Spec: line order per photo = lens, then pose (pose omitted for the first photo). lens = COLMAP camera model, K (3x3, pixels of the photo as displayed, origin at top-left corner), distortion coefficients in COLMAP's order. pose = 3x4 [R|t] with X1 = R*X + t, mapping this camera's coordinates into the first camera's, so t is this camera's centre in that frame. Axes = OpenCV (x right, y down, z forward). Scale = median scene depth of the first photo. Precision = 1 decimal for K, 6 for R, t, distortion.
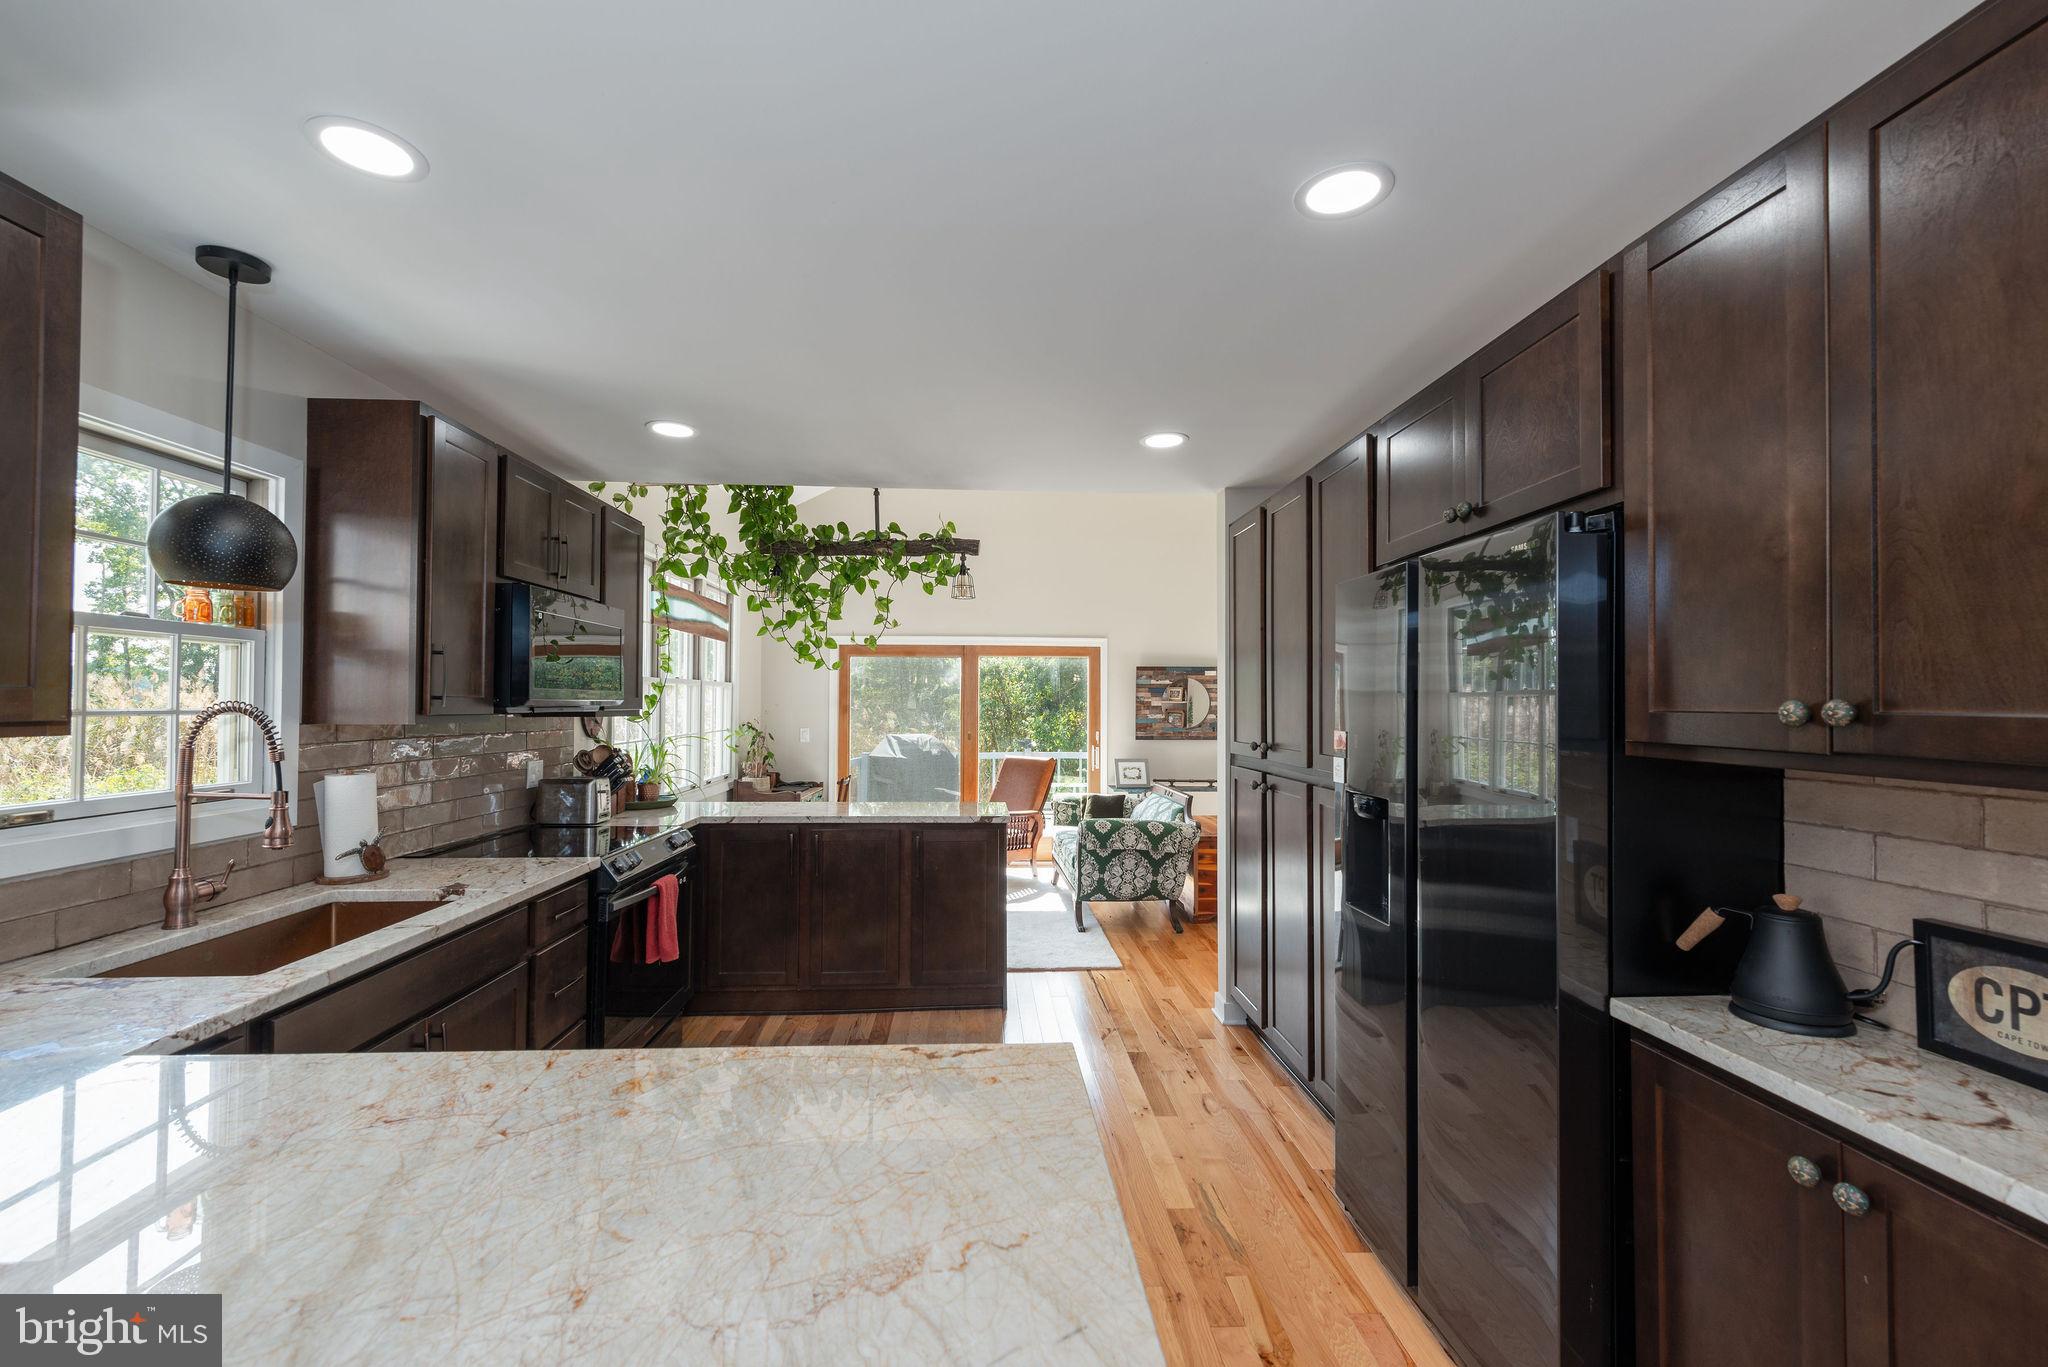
lens RADIAL K [[861.0, 0, 1012.4], [0, 861.0, 692.8], [0, 0, 1]] dist [0.010420, -0.003548]
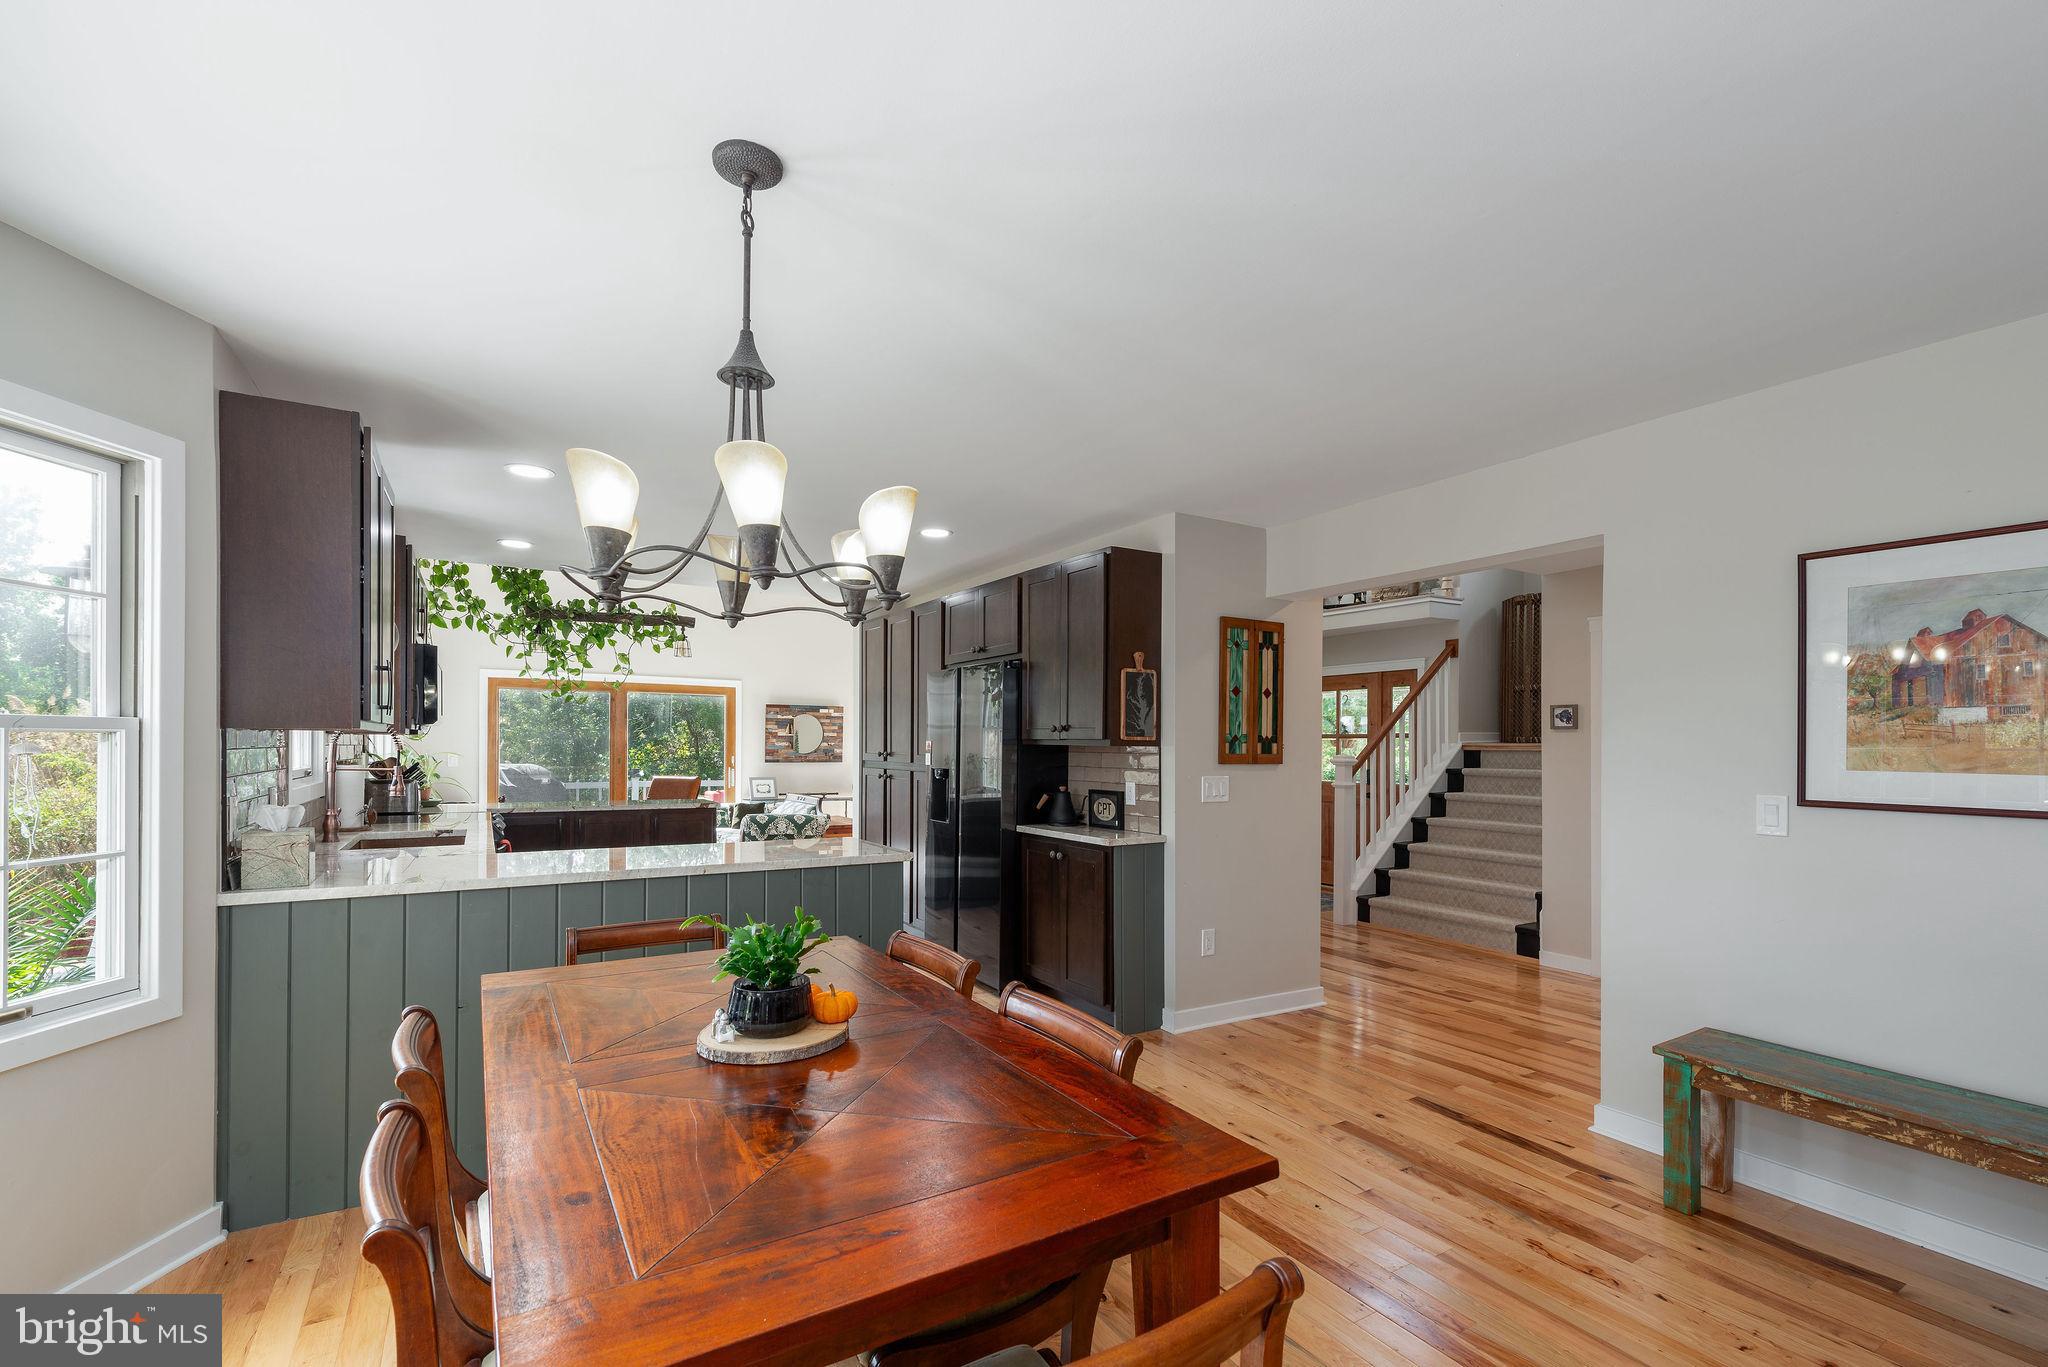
lens RADIAL K [[861.0, 0, 1003.5], [0, 861.0, 750.7], [0, 0, 1]] dist [0.010420, -0.003548]
pose [[0.890195, -0.000623, 0.455579, -0.239403], [-0.010814, 0.999688, 0.022498, 0.010467], [-0.455451, -0.024955, 0.889911, -0.551989]]
